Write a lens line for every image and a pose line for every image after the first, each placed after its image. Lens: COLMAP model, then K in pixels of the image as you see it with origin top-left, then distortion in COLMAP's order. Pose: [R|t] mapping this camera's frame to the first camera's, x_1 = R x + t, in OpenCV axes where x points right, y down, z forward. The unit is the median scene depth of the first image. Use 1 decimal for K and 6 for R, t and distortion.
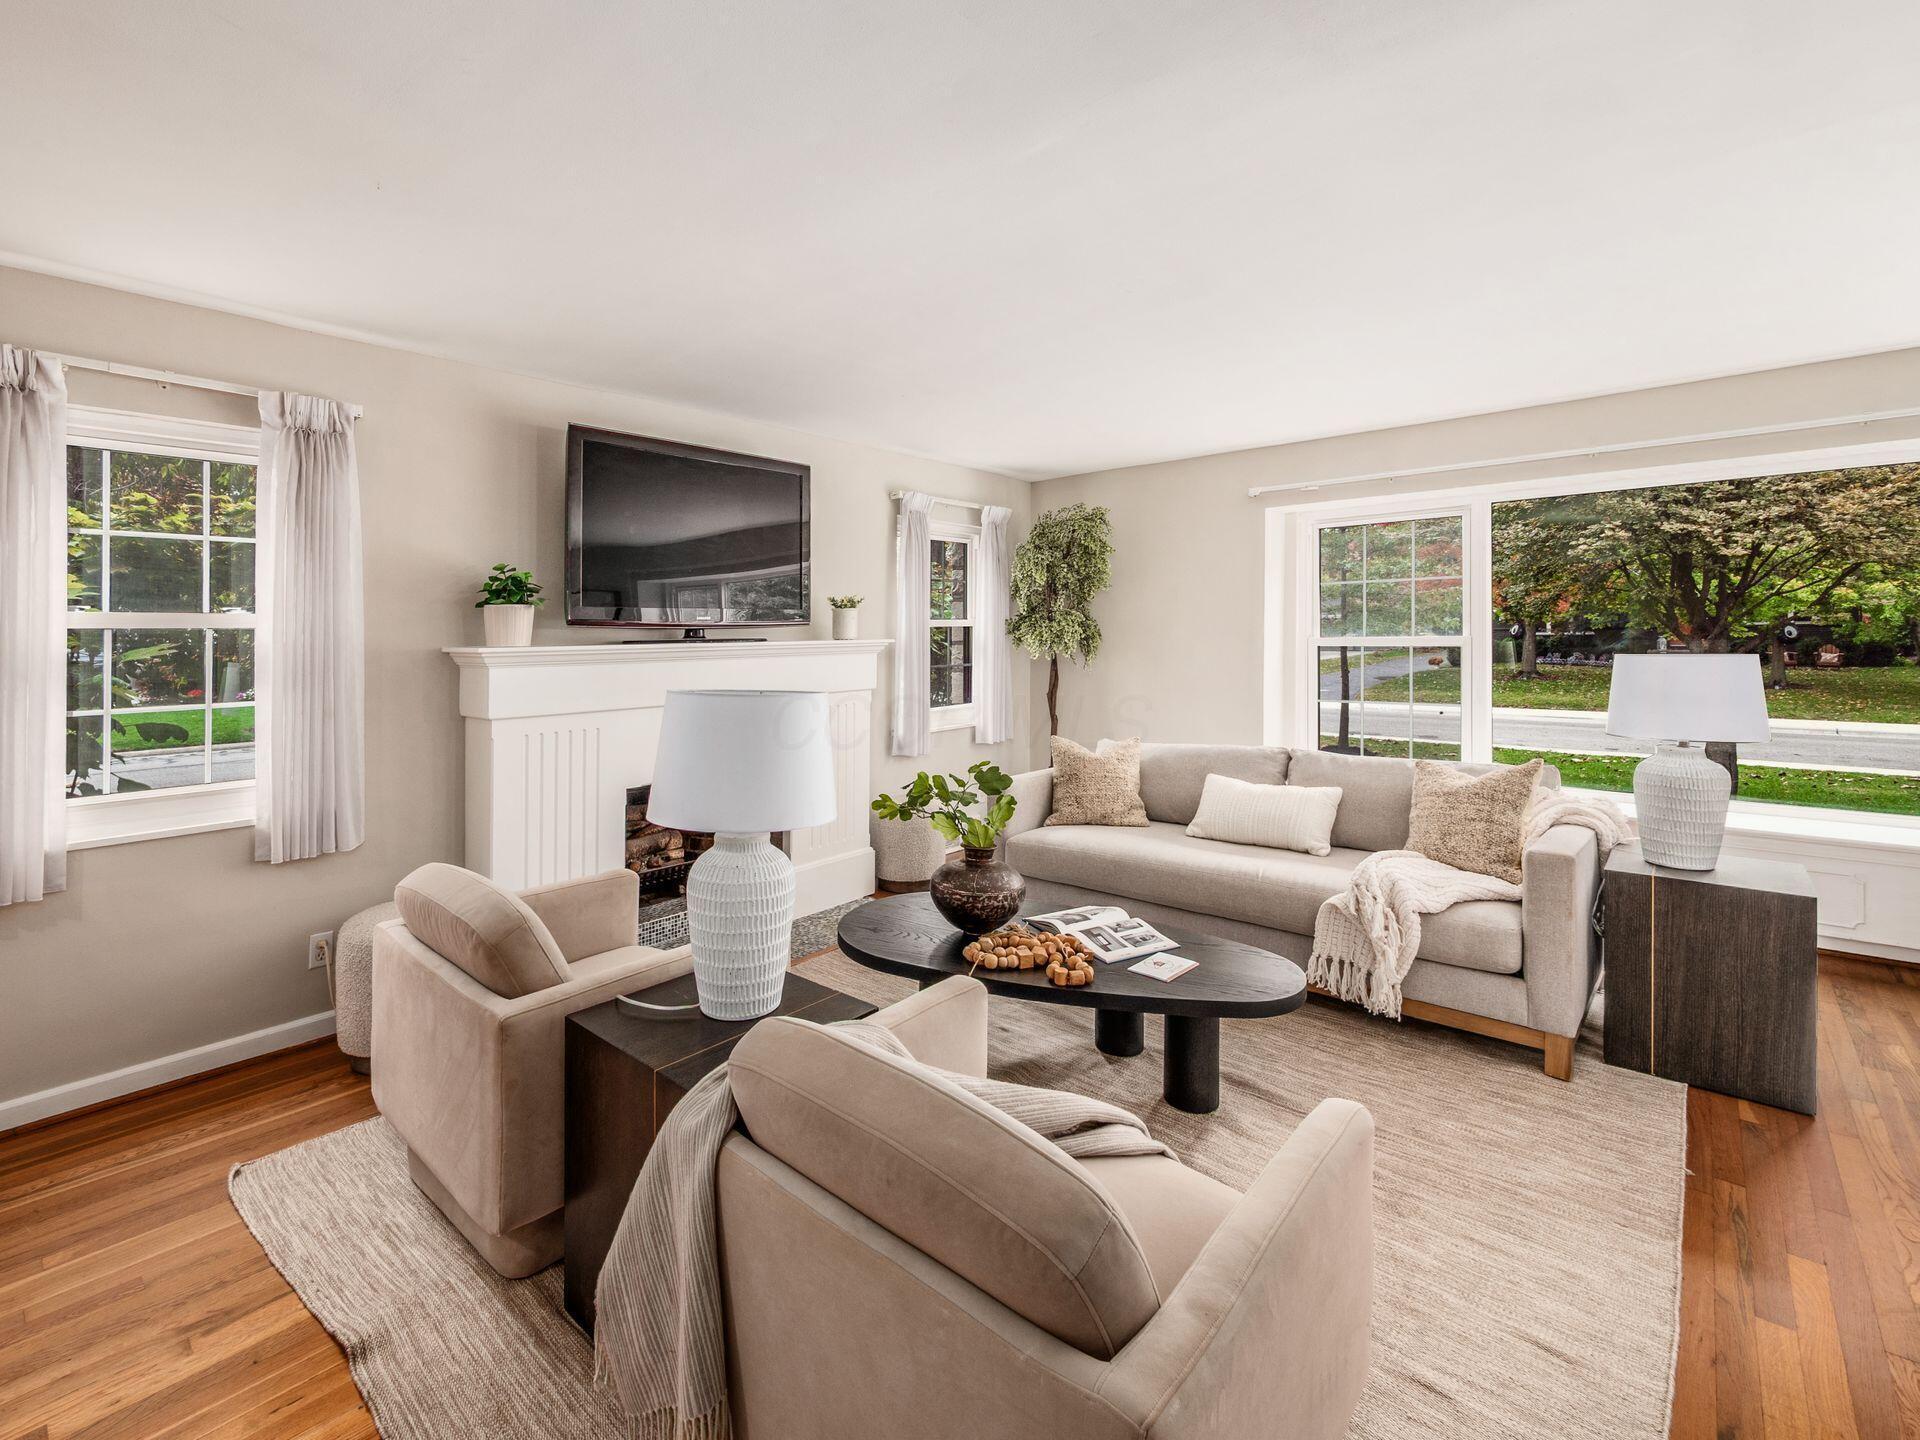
lens RADIAL K [[868.8, 0, 823.0], [0, 868.8, 640.0], [0, 0, 1]] dist [-0.001033, 0.000045]
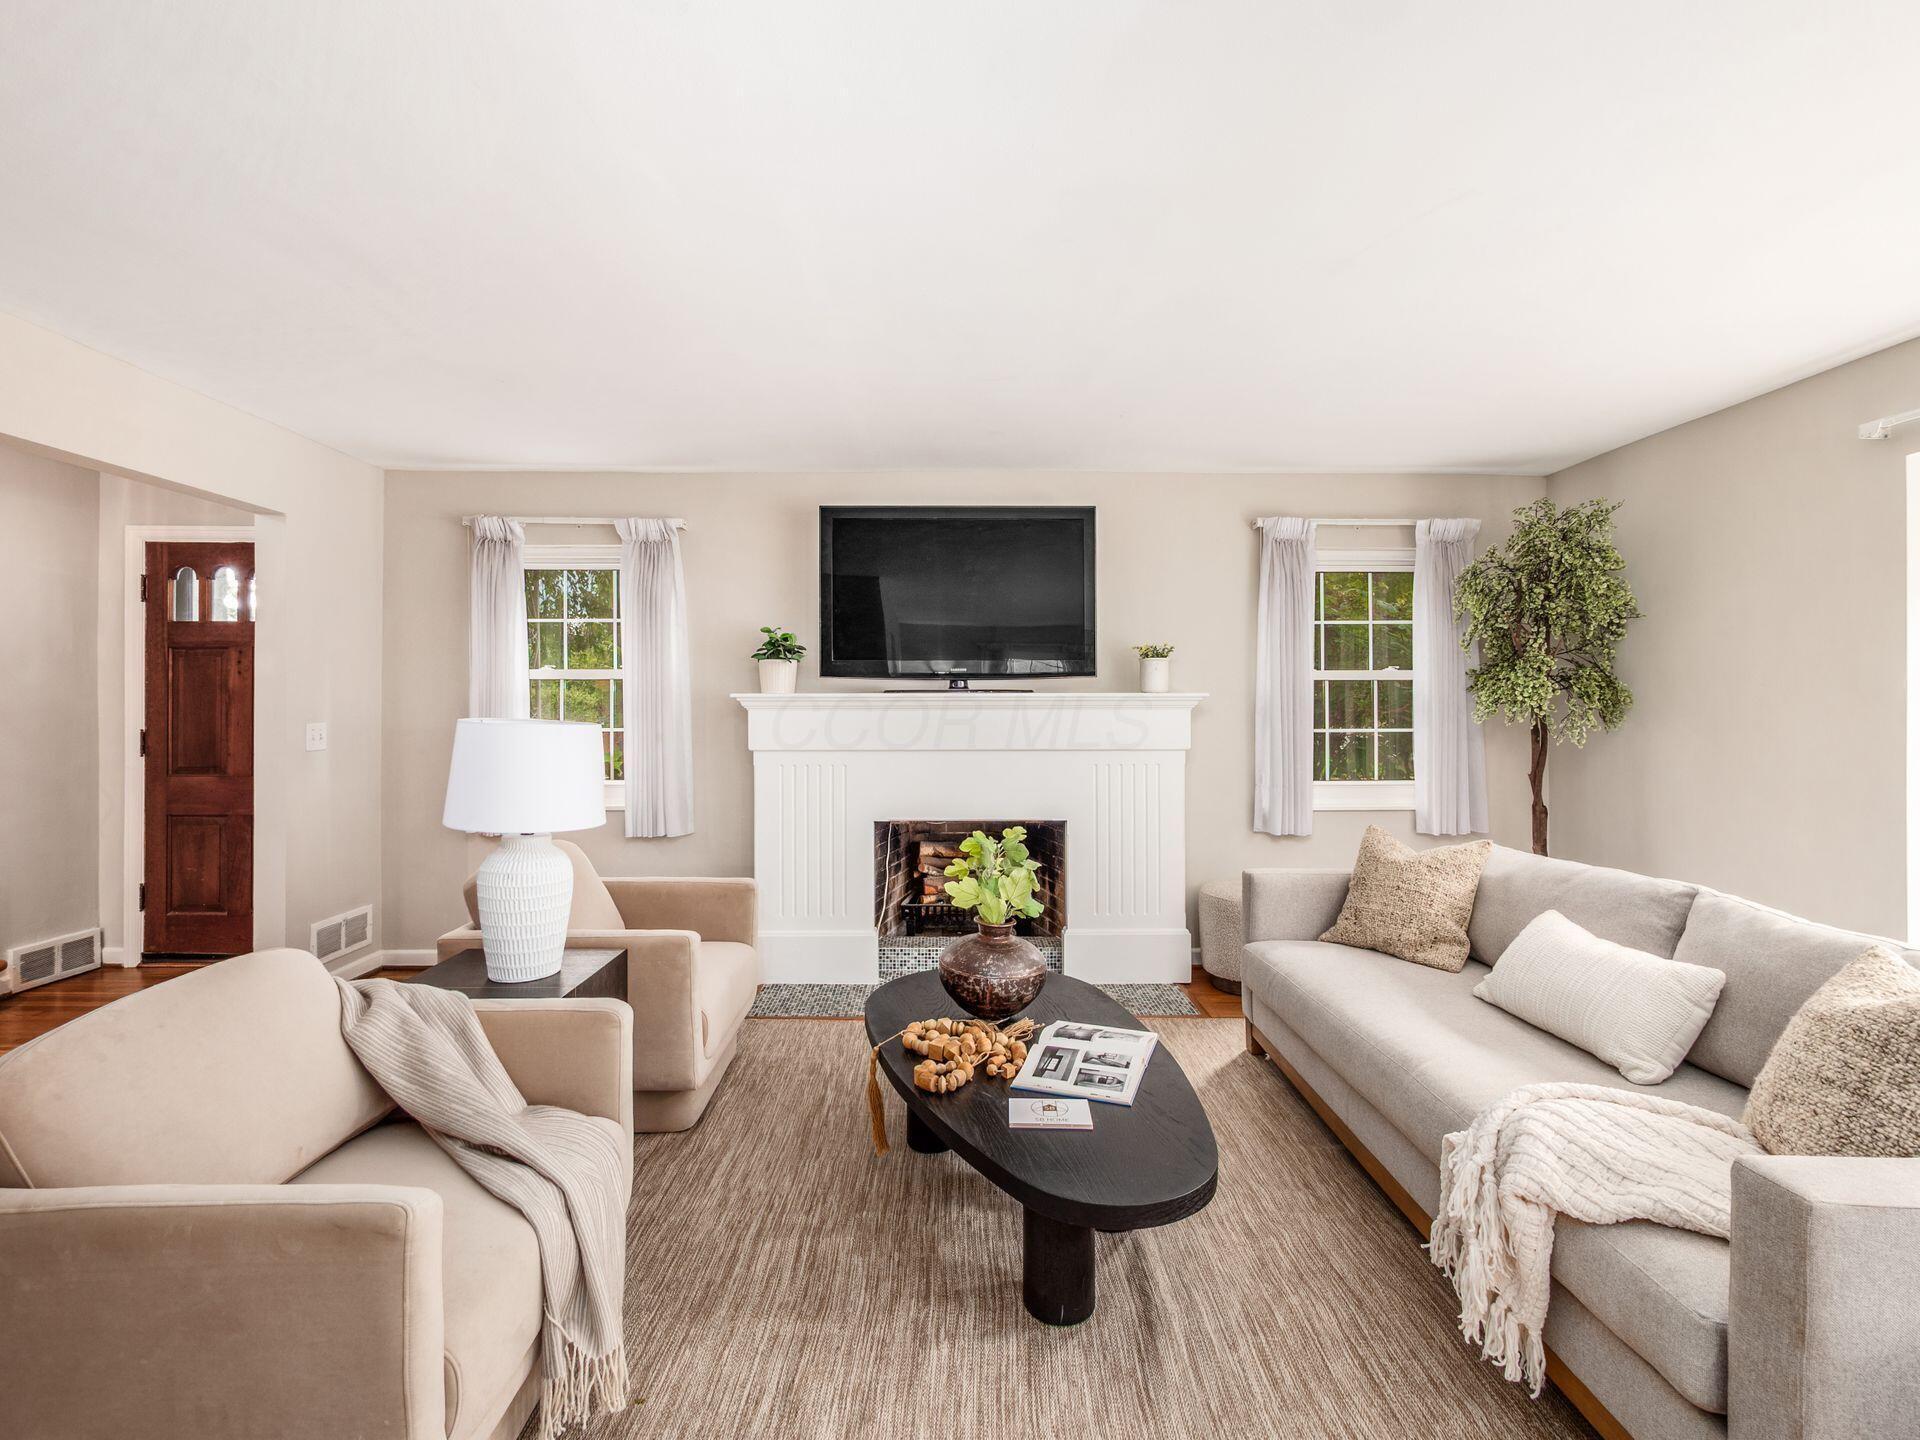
lens RADIAL K [[829.0, 0, 960.3], [0, 829.0, 695.3], [0, 0, 1]] dist [-0.003711, 0.000189]
pose [[0.713938, 0.009761, -0.700141, 0.545089], [-0.014652, 0.999892, -0.001000, 0.006769], [0.700056, 0.010972, 0.714004, 0.272088]]
